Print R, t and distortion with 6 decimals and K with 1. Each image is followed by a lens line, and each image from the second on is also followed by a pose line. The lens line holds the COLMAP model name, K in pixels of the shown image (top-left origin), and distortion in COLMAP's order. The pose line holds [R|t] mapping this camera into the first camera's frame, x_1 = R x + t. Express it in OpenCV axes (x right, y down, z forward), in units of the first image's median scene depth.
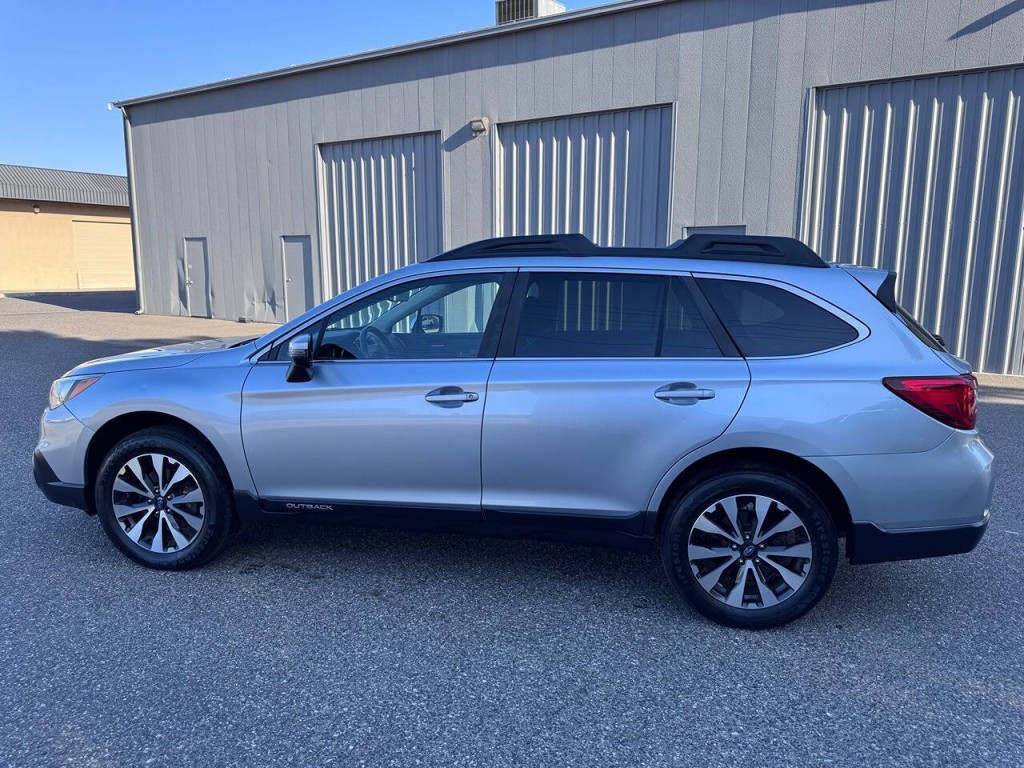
lens RADIAL K [[730.5, 0, 537.2], [0, 730.5, 396.3], [0, 0, 1]] dist [0.040065, -0.034577]
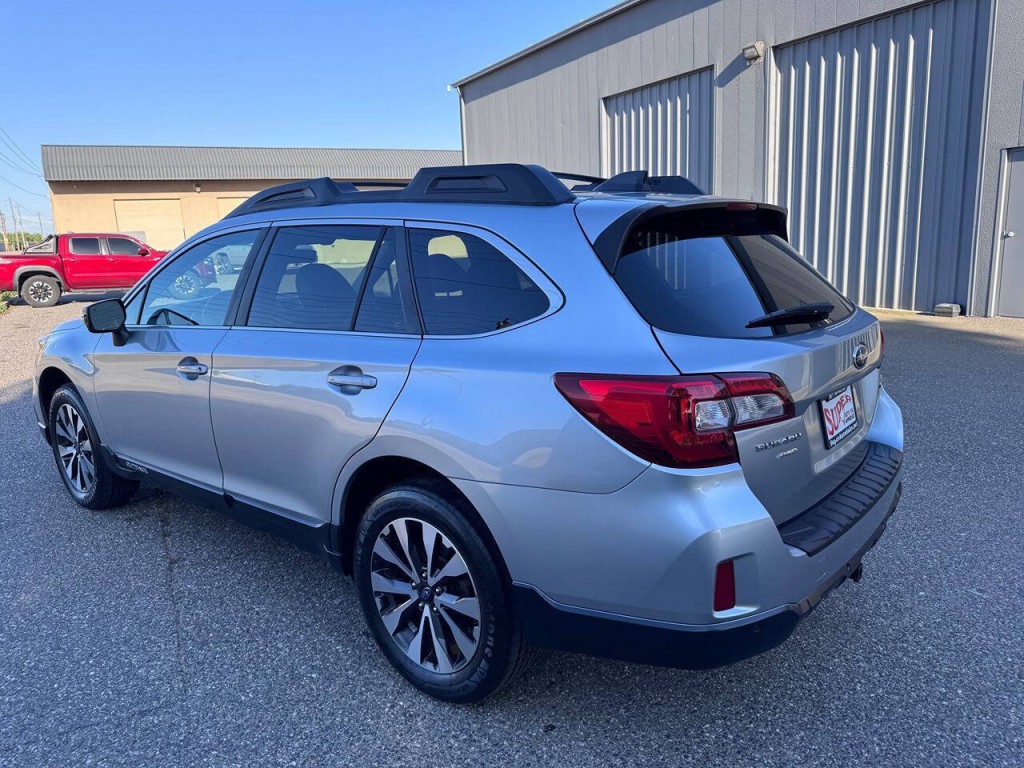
lens RADIAL K [[730.5, 0, 515.2], [0, 730.5, 392.8], [0, 0, 1]] dist [0.040065, -0.034577]
pose [[0.875912, 0.064477, -0.478143, 0.130817], [-0.037136, 0.997100, 0.066427, -0.008628], [0.481040, -0.040428, 0.875766, 0.072670]]
